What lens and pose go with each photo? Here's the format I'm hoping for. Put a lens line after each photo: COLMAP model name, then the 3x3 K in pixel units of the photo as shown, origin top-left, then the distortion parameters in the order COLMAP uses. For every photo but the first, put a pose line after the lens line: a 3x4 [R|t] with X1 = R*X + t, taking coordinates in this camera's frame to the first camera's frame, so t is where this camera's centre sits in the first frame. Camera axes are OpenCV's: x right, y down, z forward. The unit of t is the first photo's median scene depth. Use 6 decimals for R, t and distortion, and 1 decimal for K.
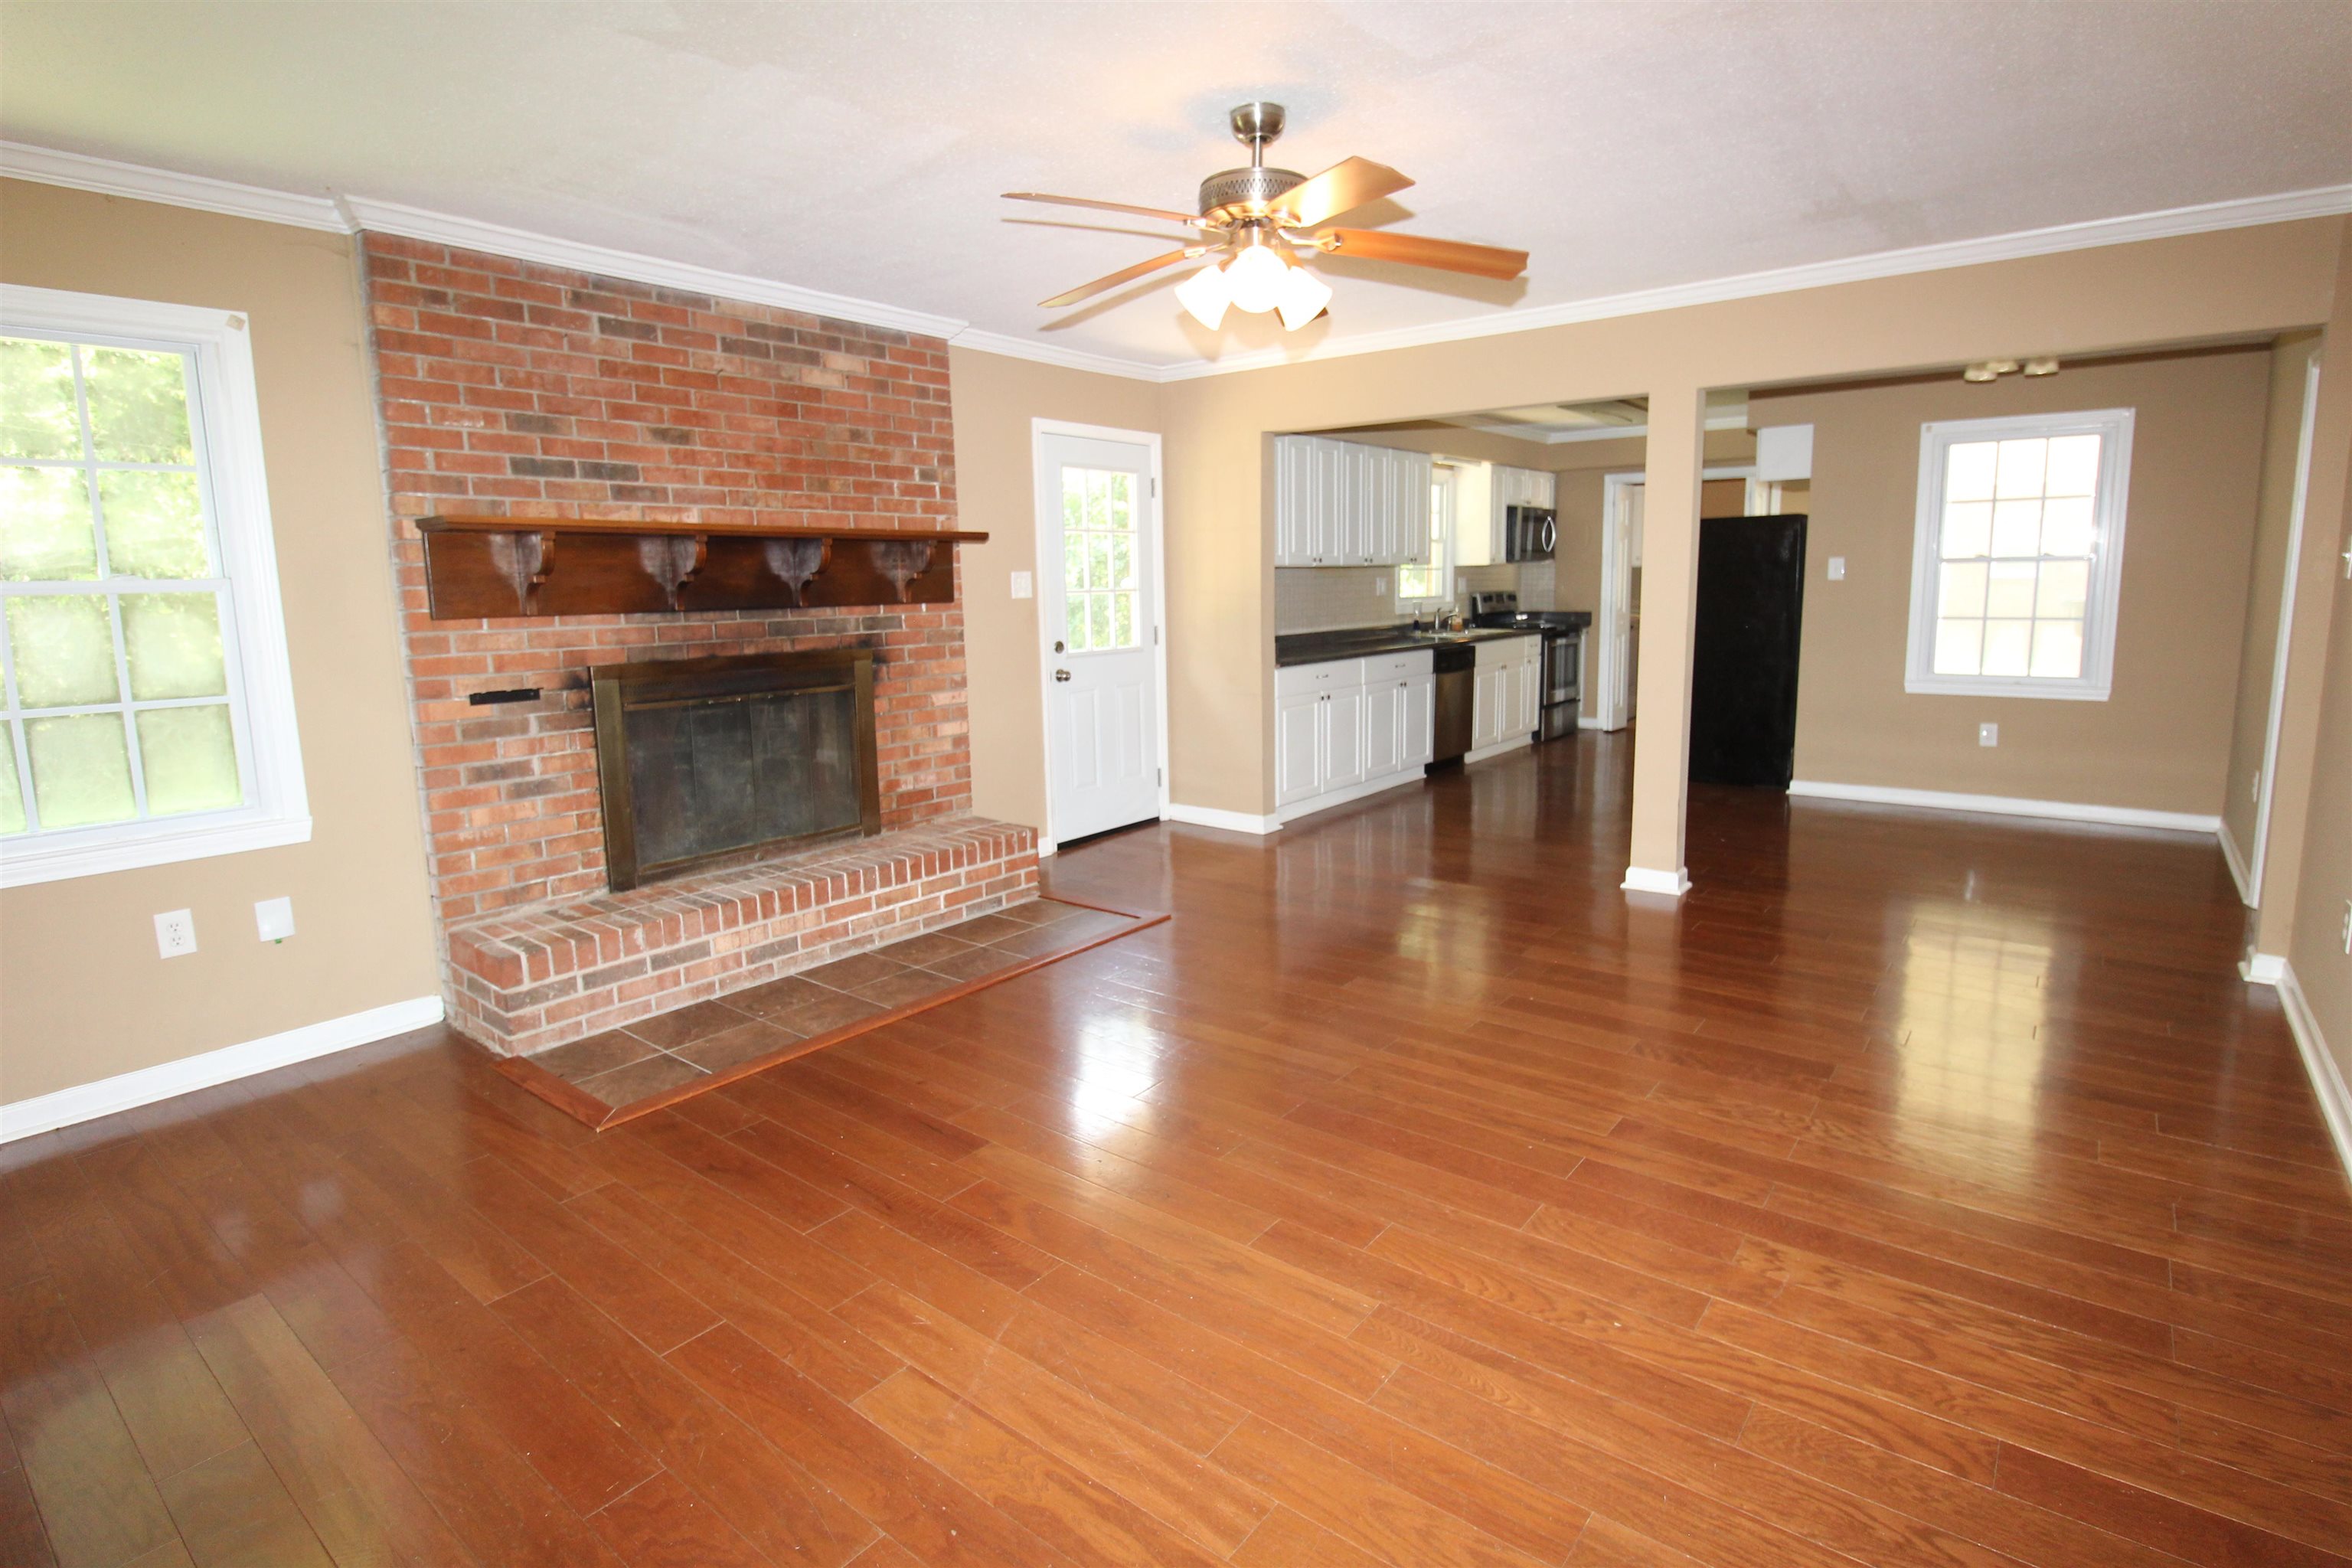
lens RADIAL K [[1160.3, 0, 1187.8], [0, 1160.3, 768.1], [0, 0, 1]] dist [-0.006718, -0.009806]
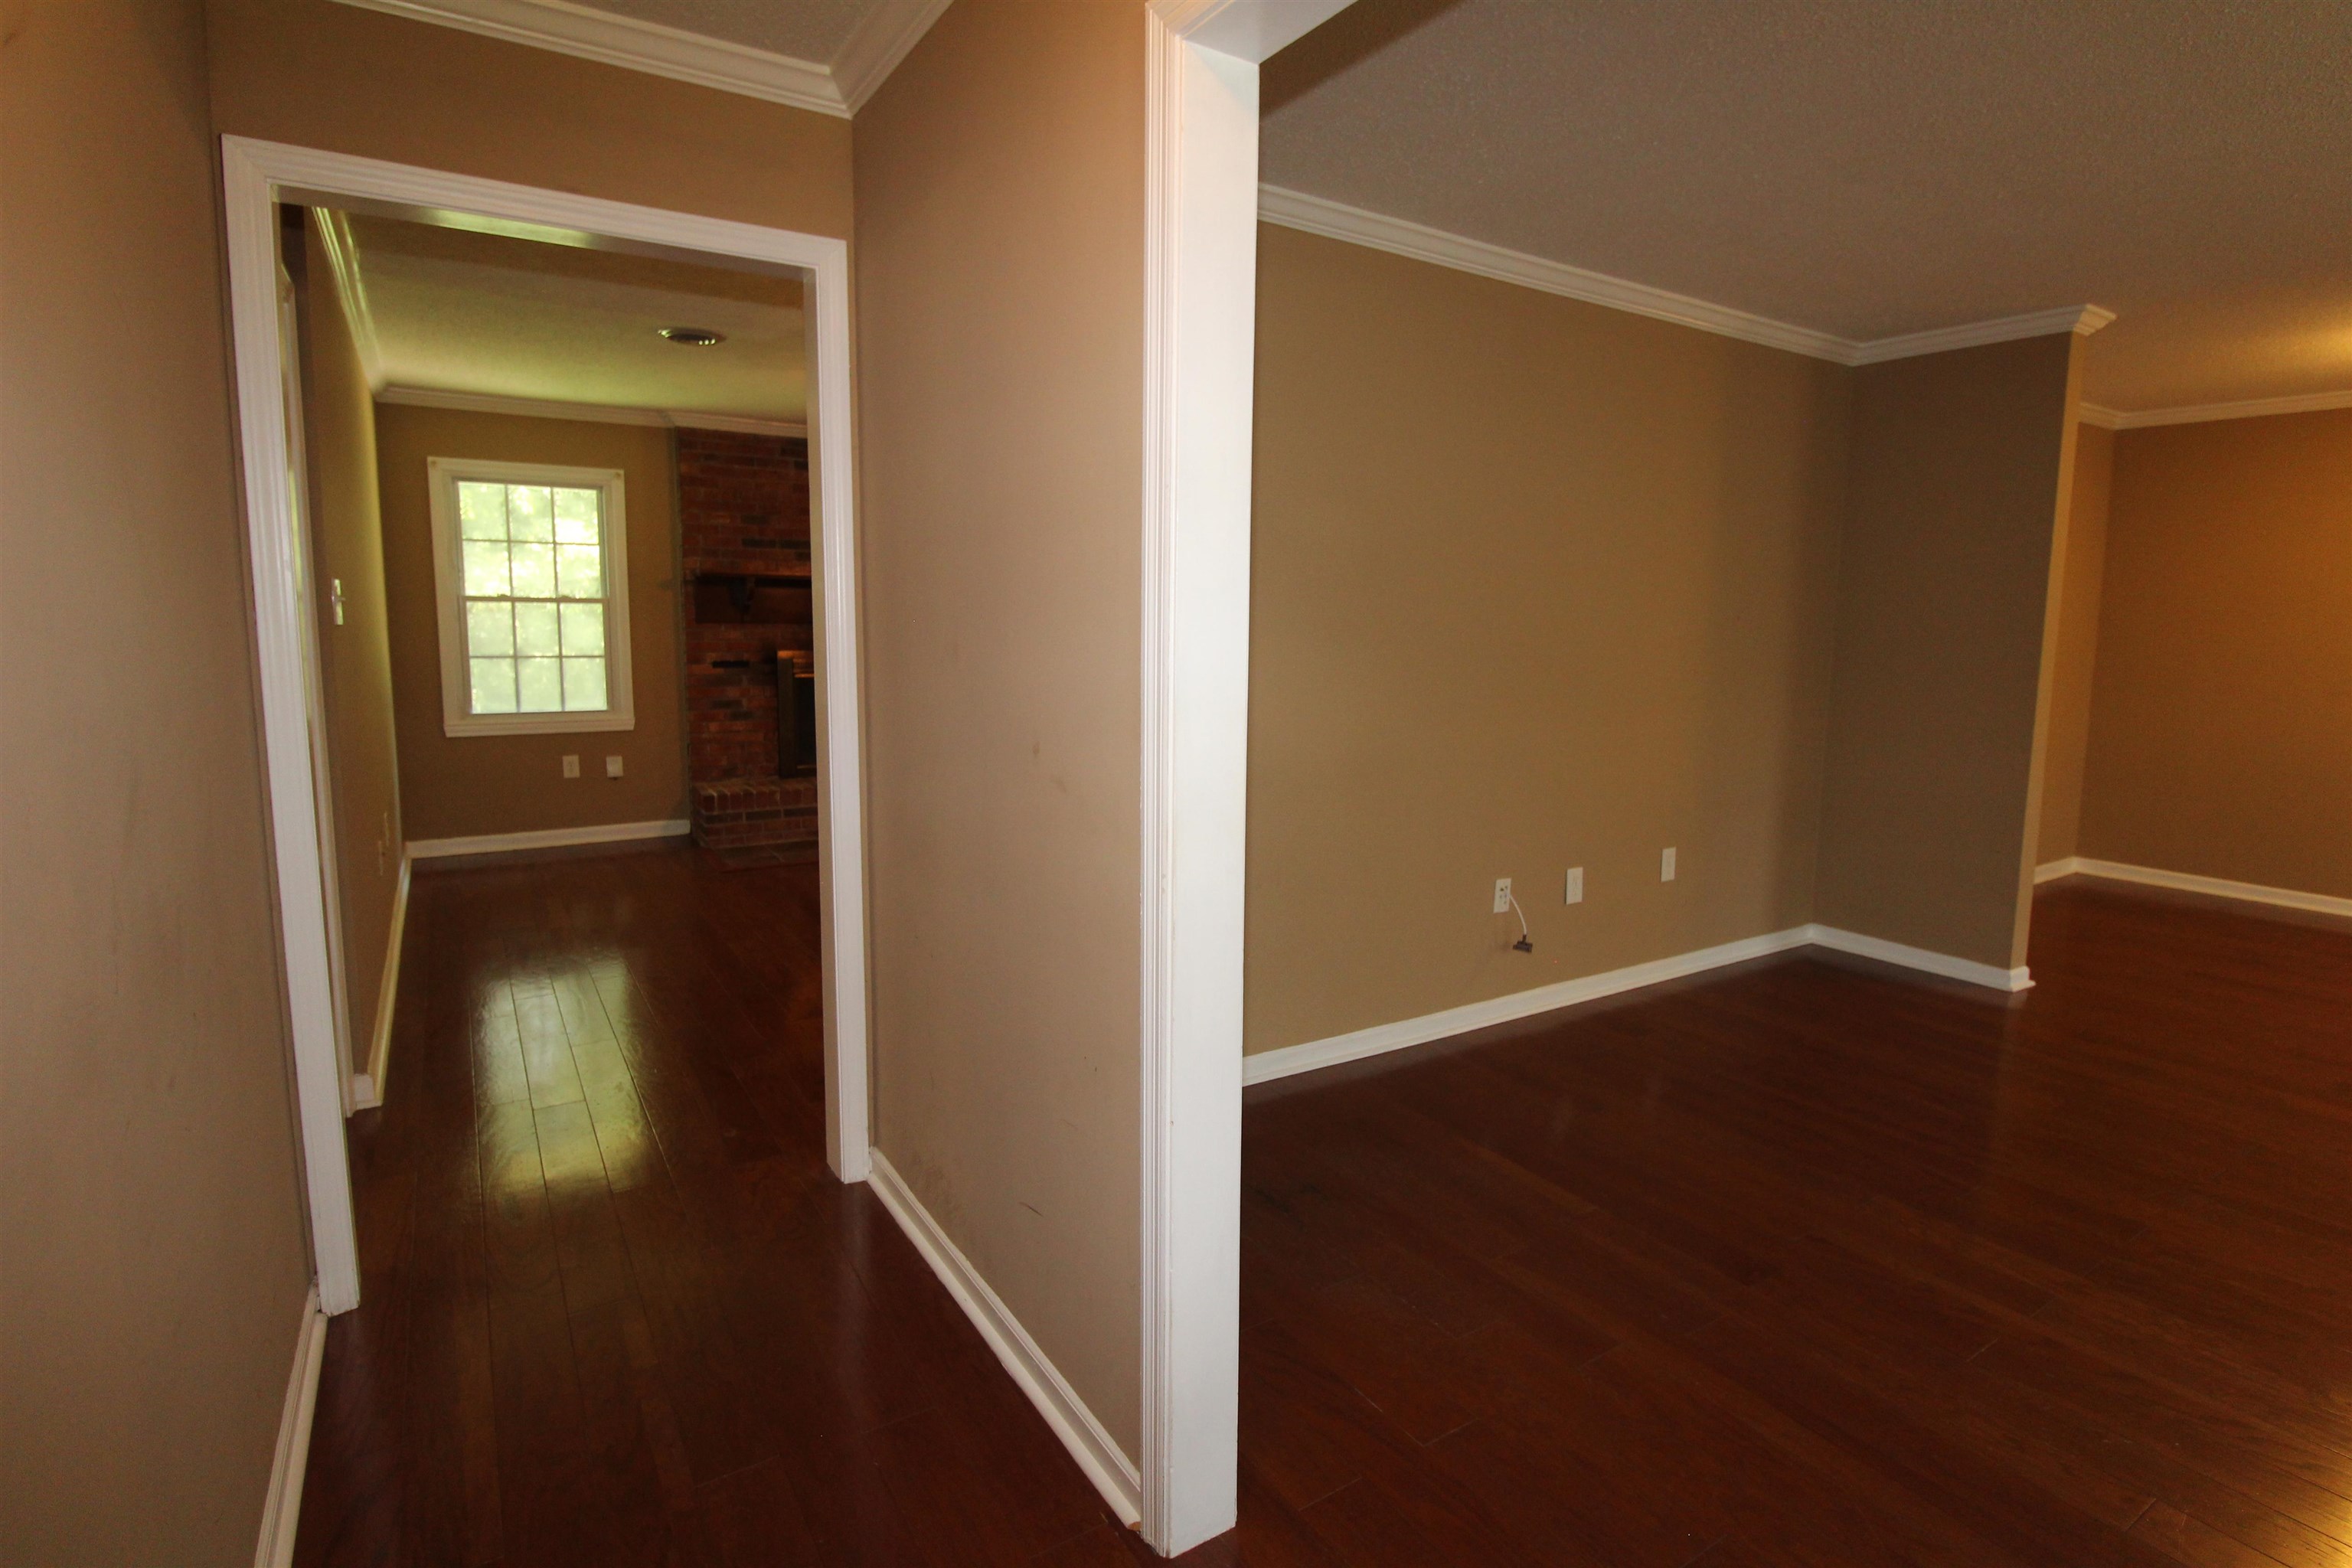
lens RADIAL K [[1160.3, 0, 1177.8], [0, 1160.3, 781.8], [0, 0, 1]] dist [-0.006718, -0.009806]
pose [[0.936622, 0.077113, -0.341750, 0.767558], [-0.083786, 0.996472, -0.004783, 0.078184], [0.340176, 0.033114, 0.939779, -0.530311]]
